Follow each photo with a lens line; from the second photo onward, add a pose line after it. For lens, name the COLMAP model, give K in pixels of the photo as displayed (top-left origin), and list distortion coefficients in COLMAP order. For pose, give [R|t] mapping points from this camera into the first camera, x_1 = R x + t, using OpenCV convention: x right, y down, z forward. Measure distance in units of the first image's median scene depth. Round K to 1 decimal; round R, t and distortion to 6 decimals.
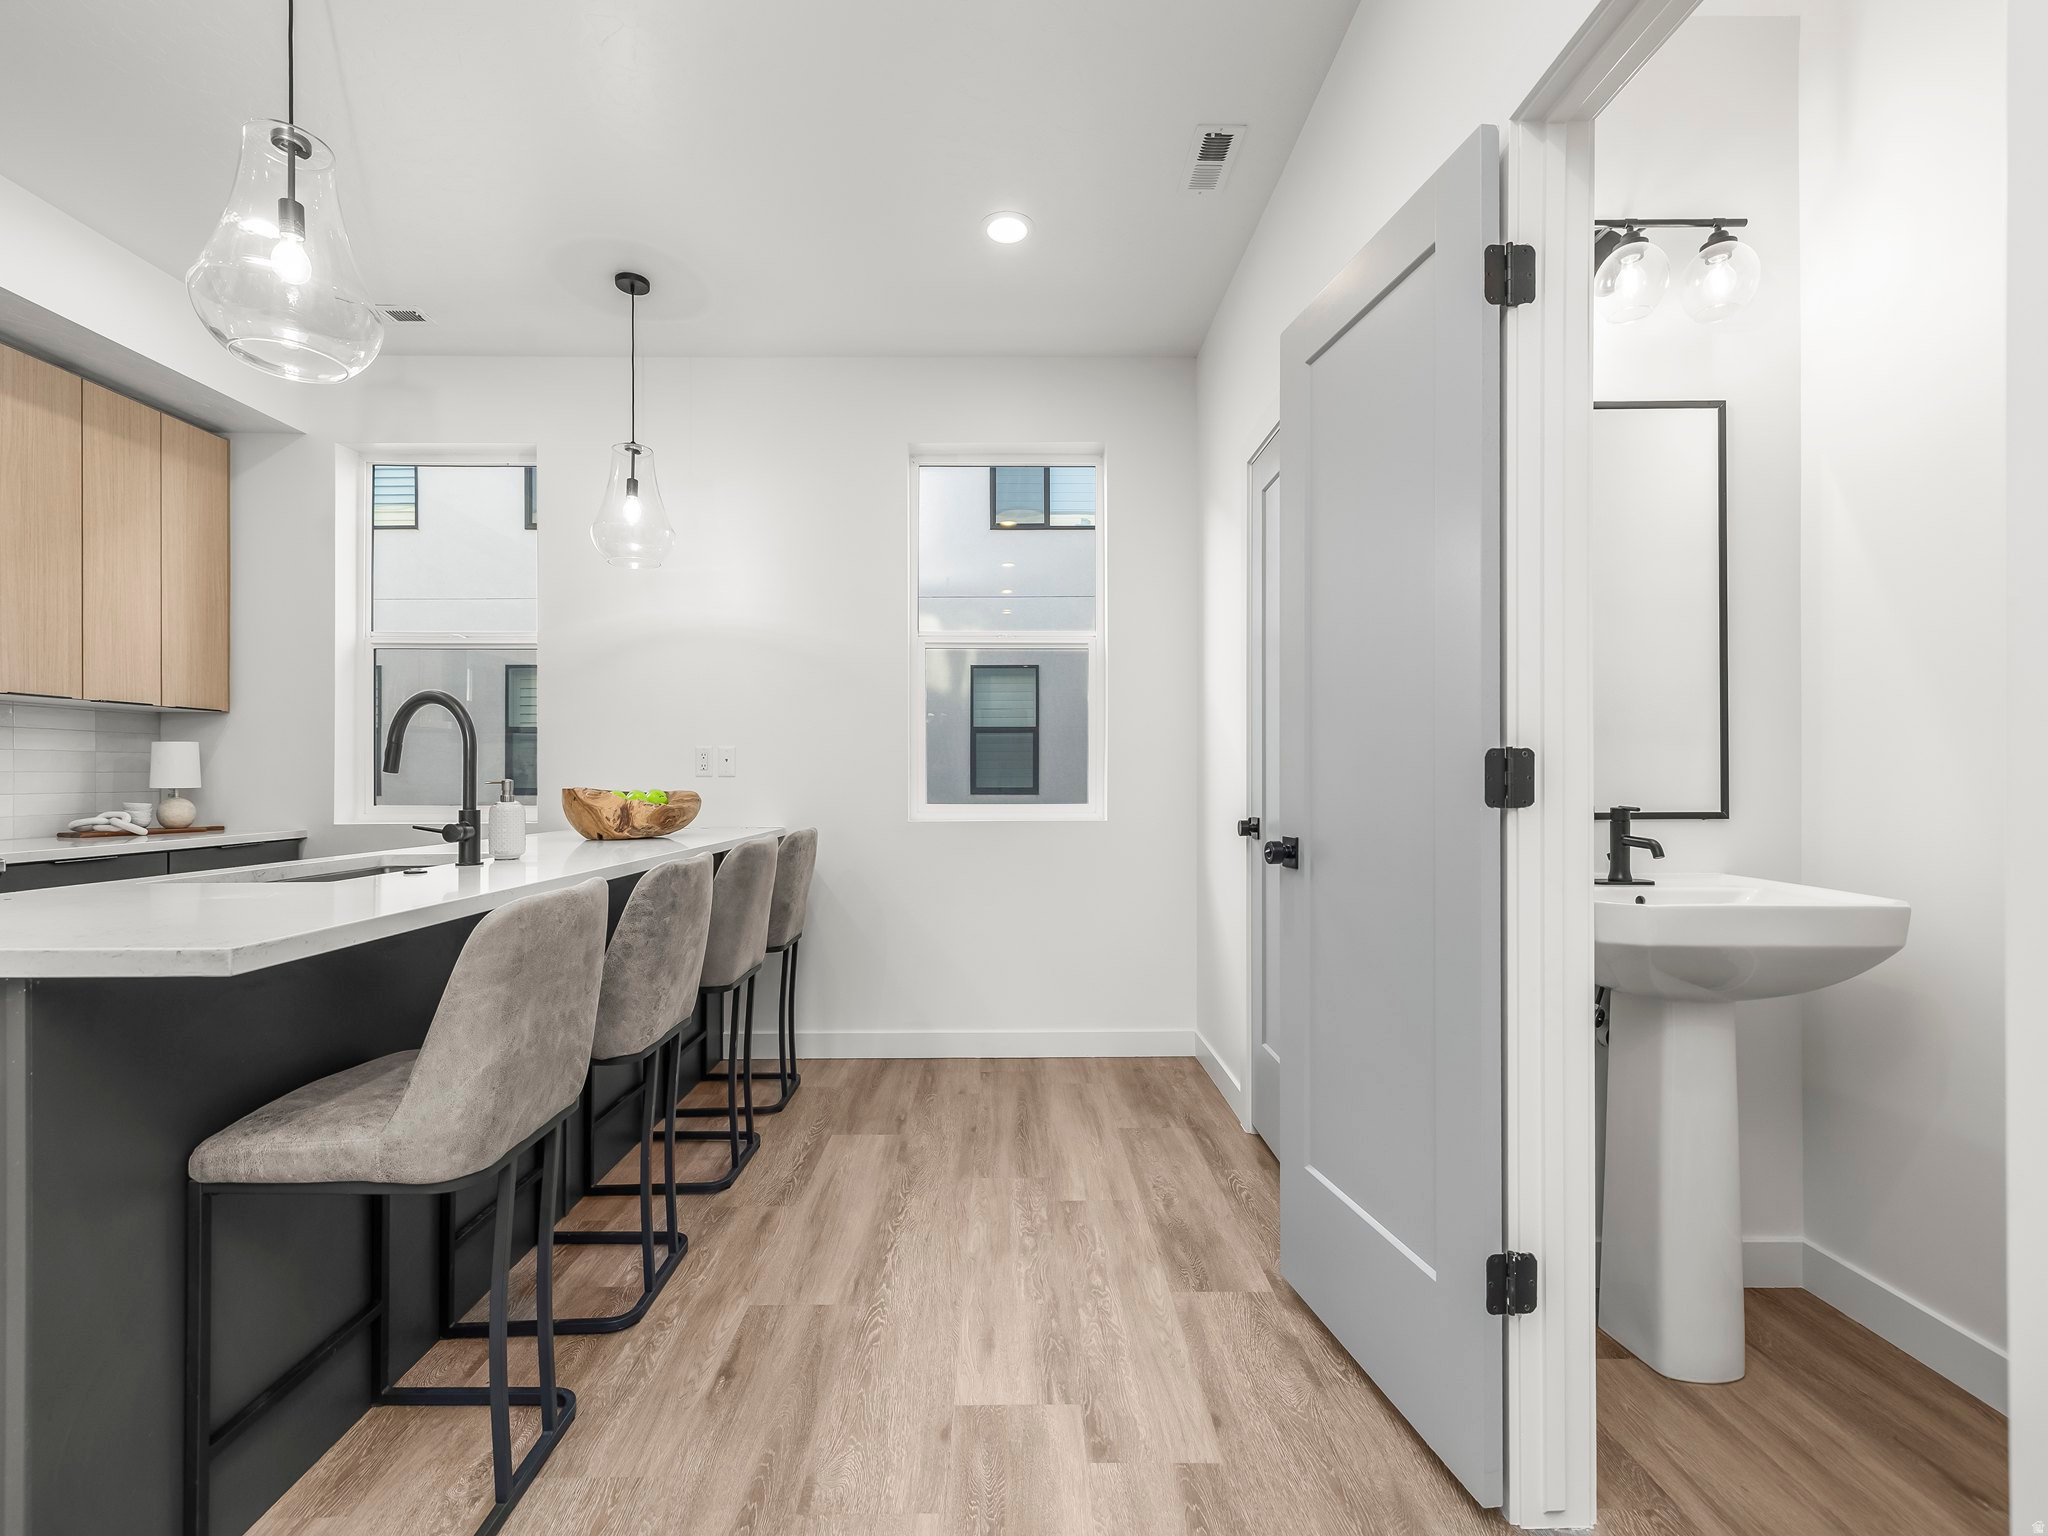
lens RADIAL K [[873.4, 0, 1023.2], [0, 873.4, 774.1], [0, 0, 1]] dist [-0.000411, 0.000730]
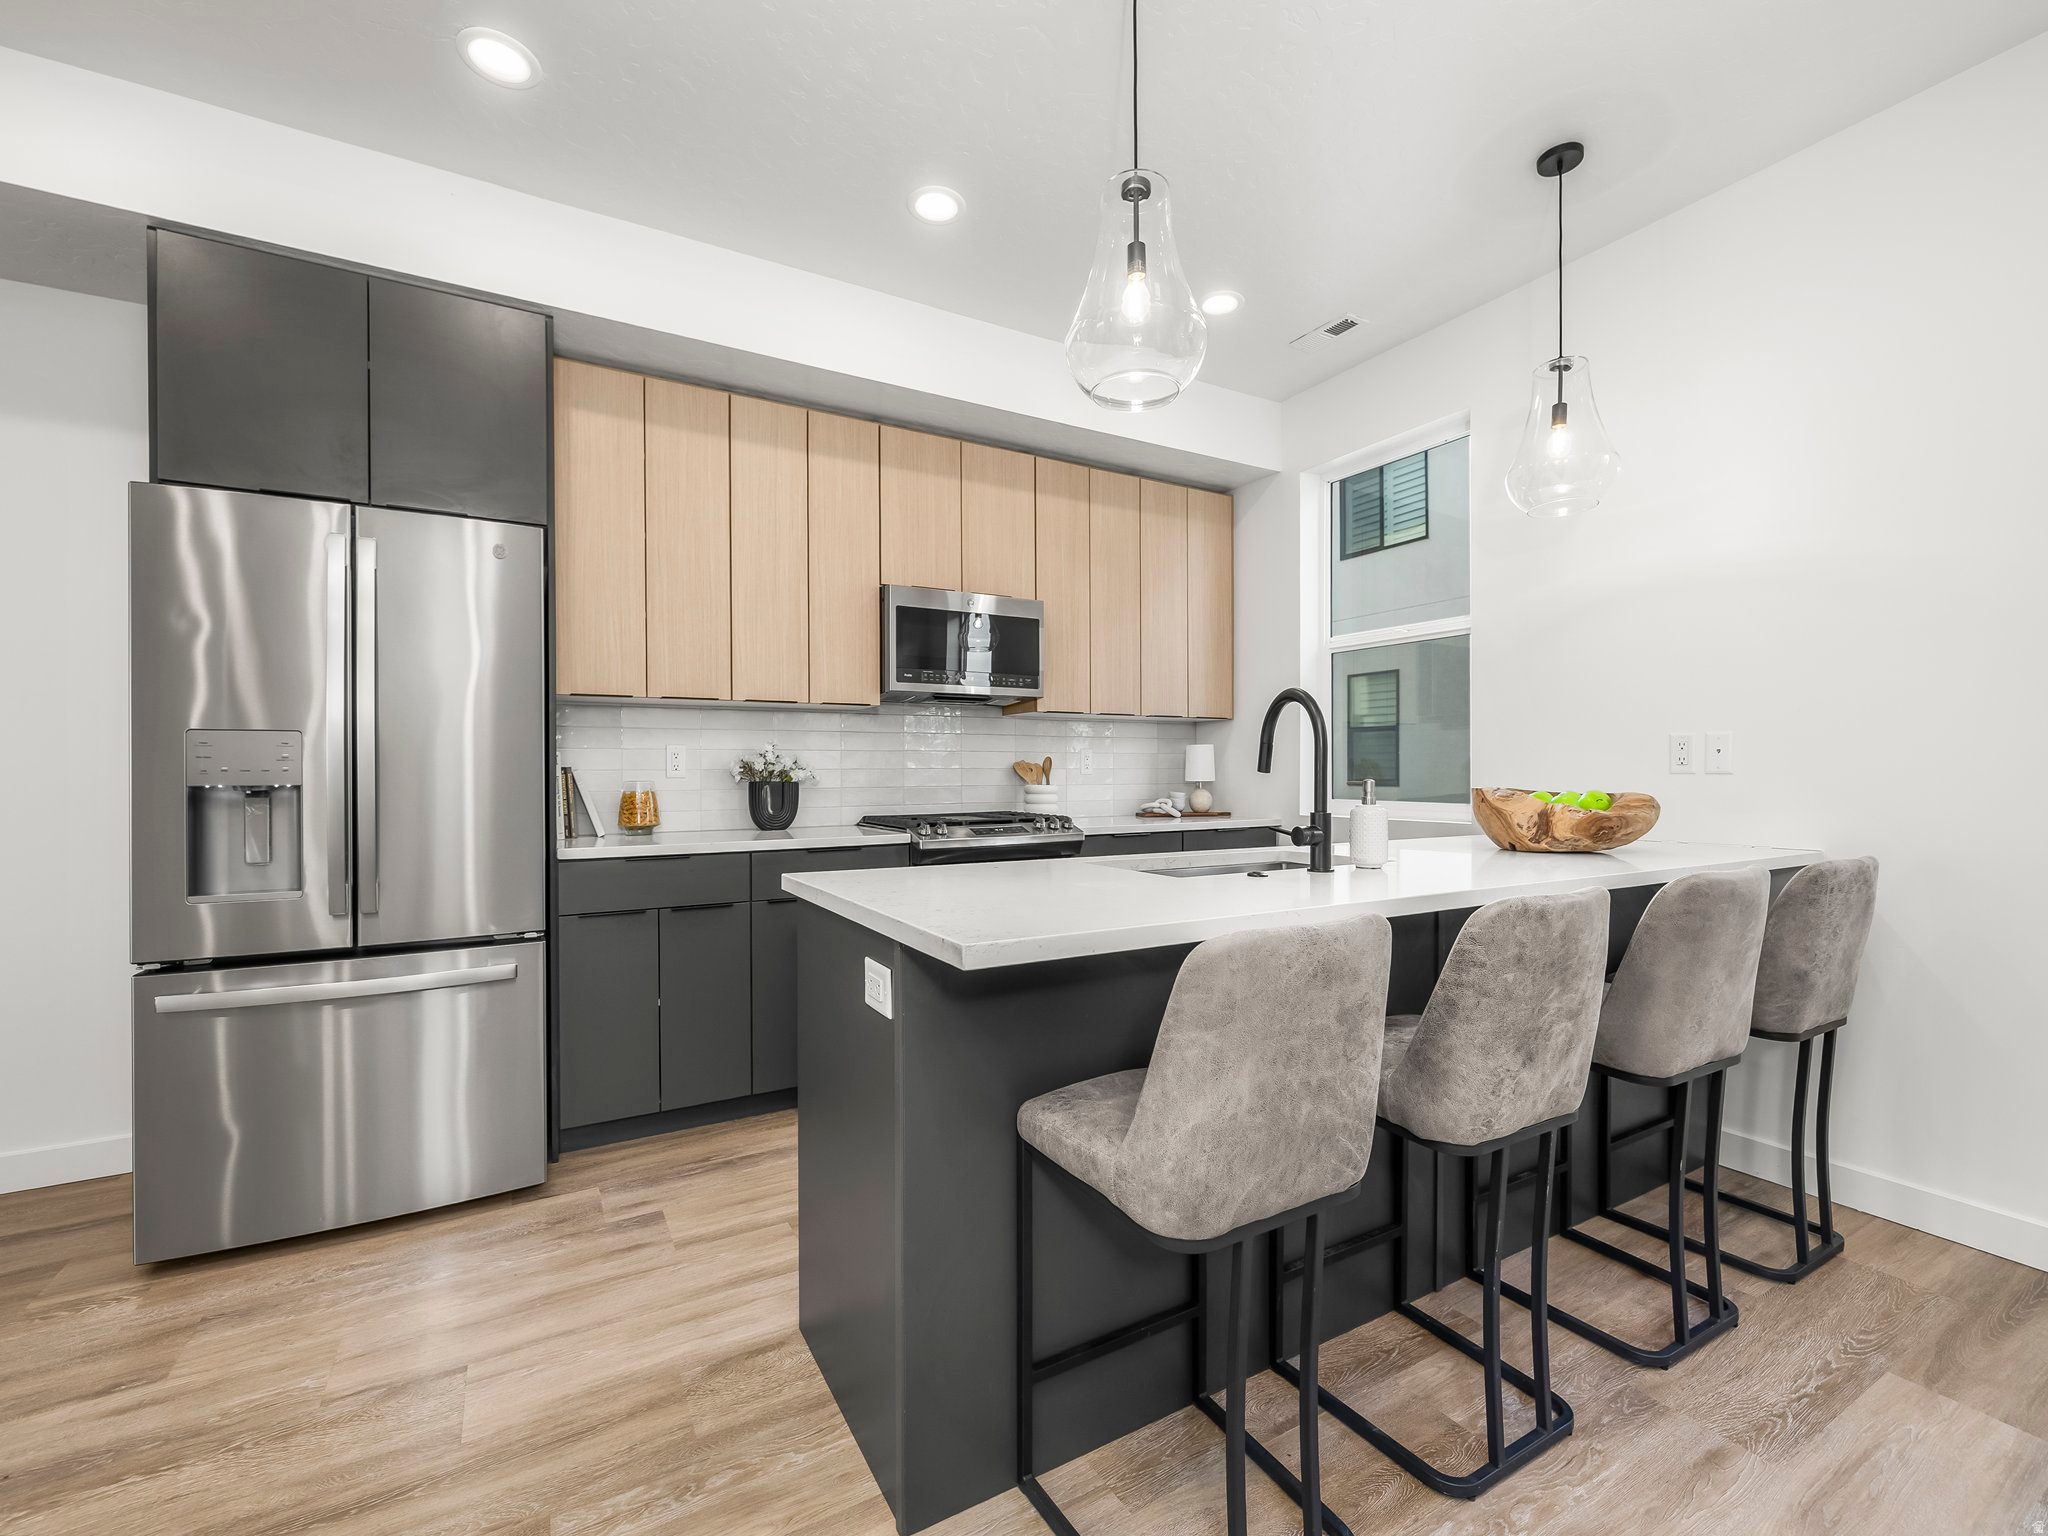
lens RADIAL K [[873.4, 0, 1017.0], [0, 873.4, 772.8], [0, 0, 1]] dist [-0.000411, 0.000730]
pose [[0.478793, 0.003964, -0.877919, 0.024809], [0.003231, 0.999975, 0.006278, -0.006795], [0.877922, -0.005842, 0.478768, 0.217901]]
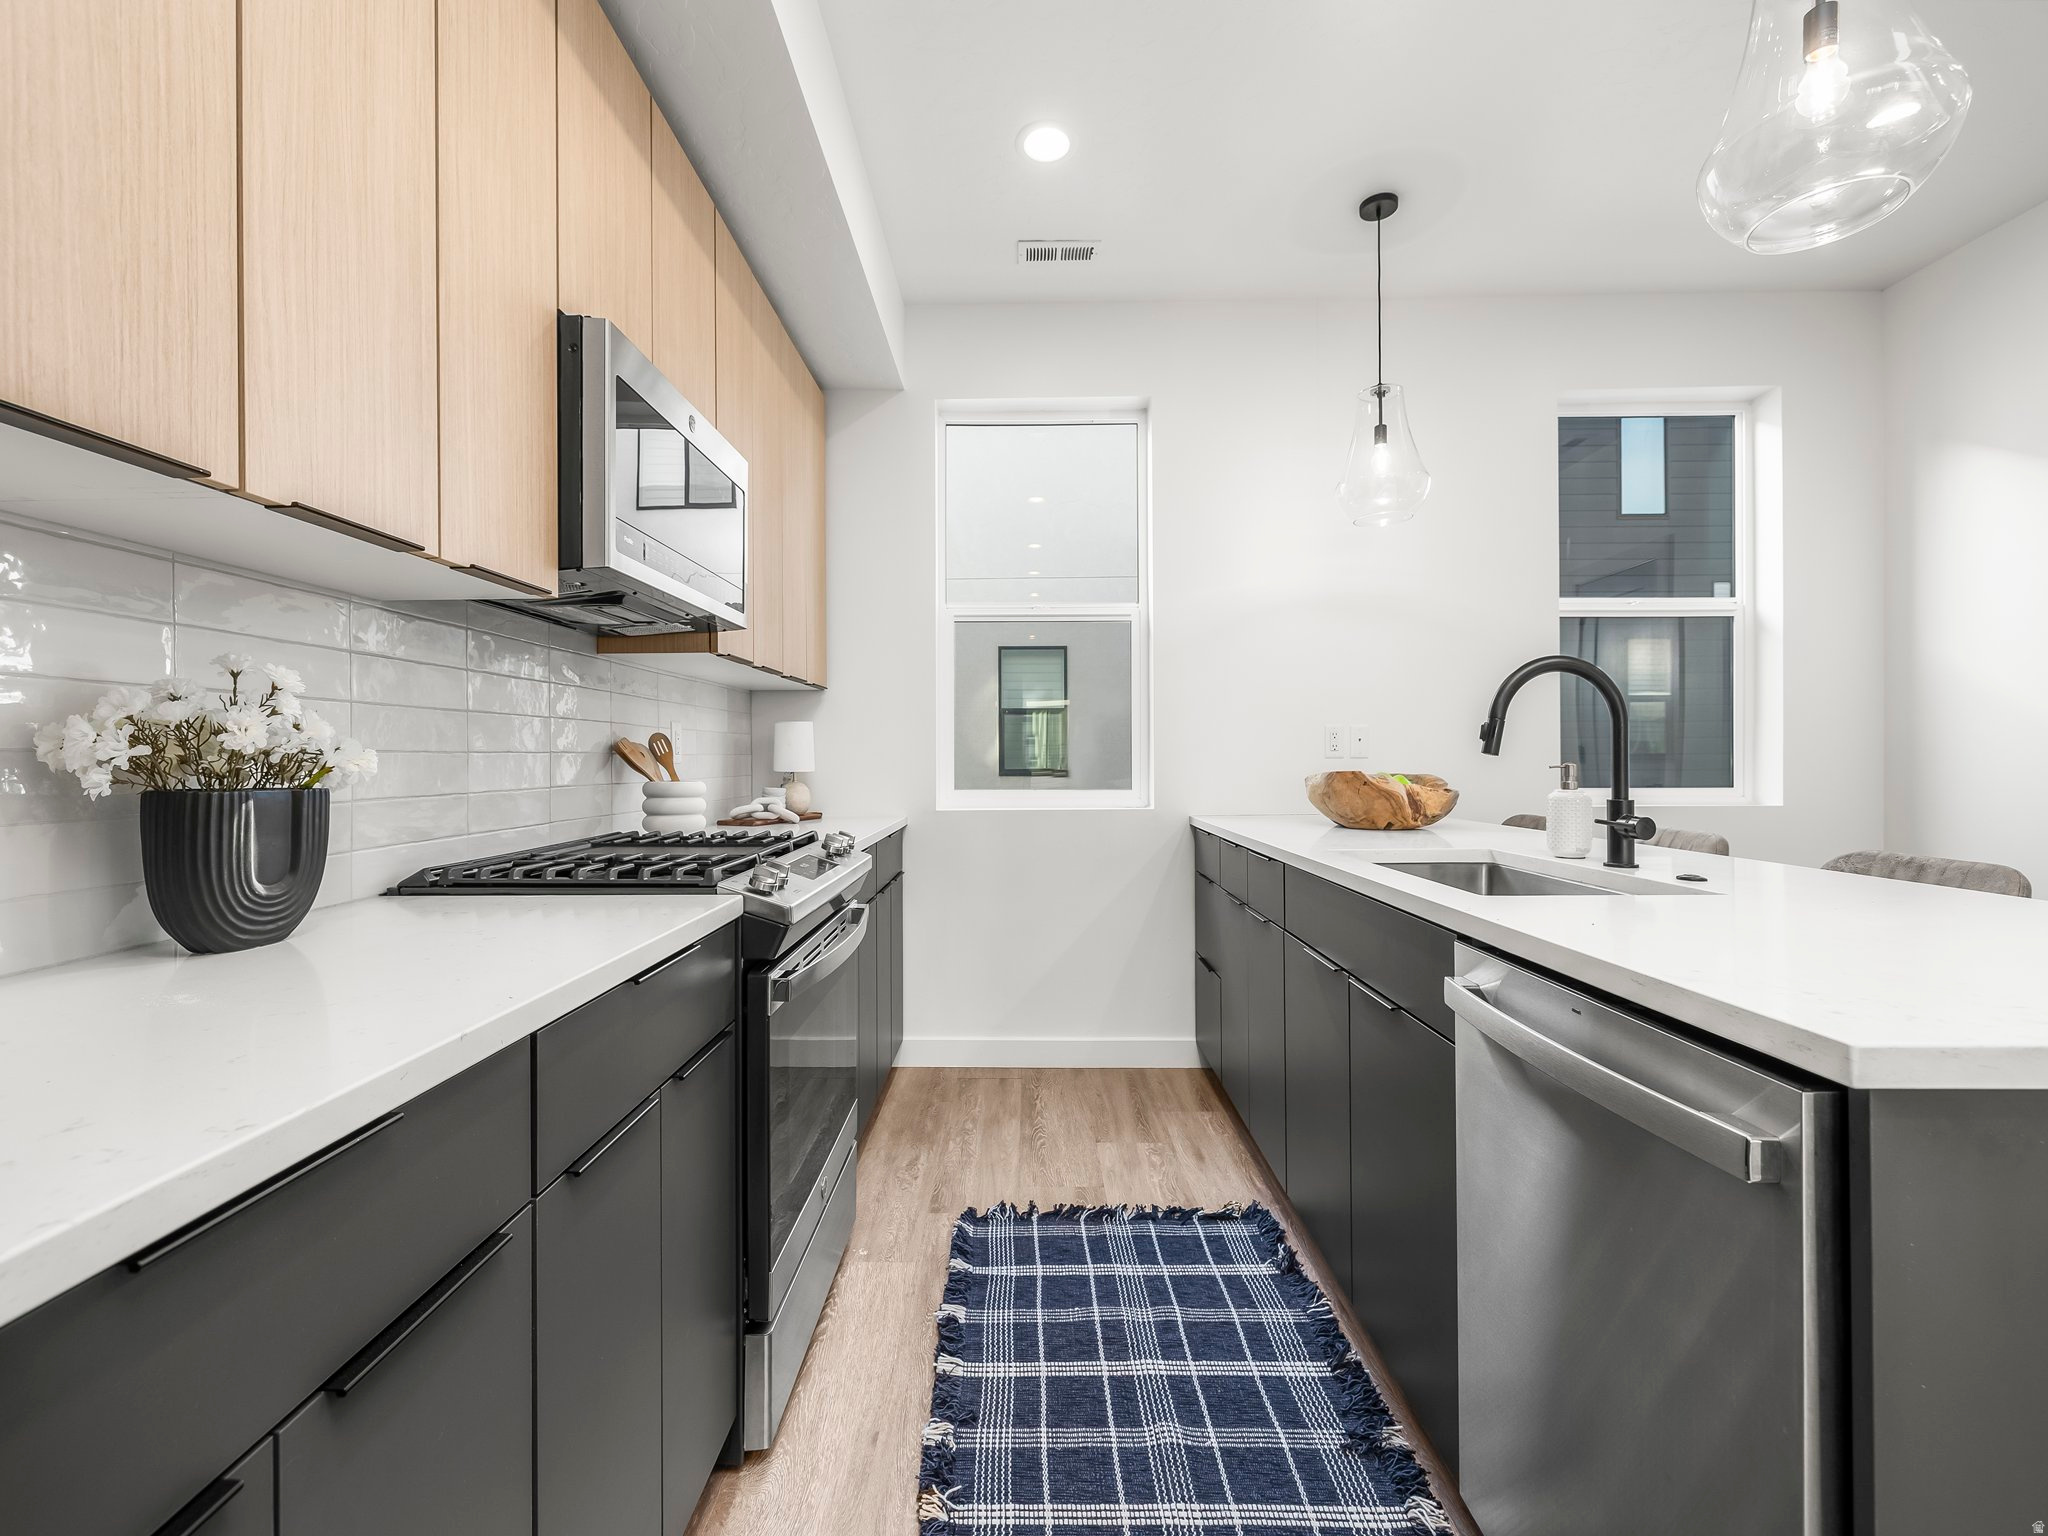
lens RADIAL K [[873.4, 0, 1028.9], [0, 873.4, 757.8], [0, 0, 1]] dist [-0.000411, 0.000730]
pose [[0.999937, -0.000366, -0.011260, -0.988639], [0.000389, 0.999998, 0.001997, 0.000225], [0.011260, -0.002001, 0.999935, 0.128773]]
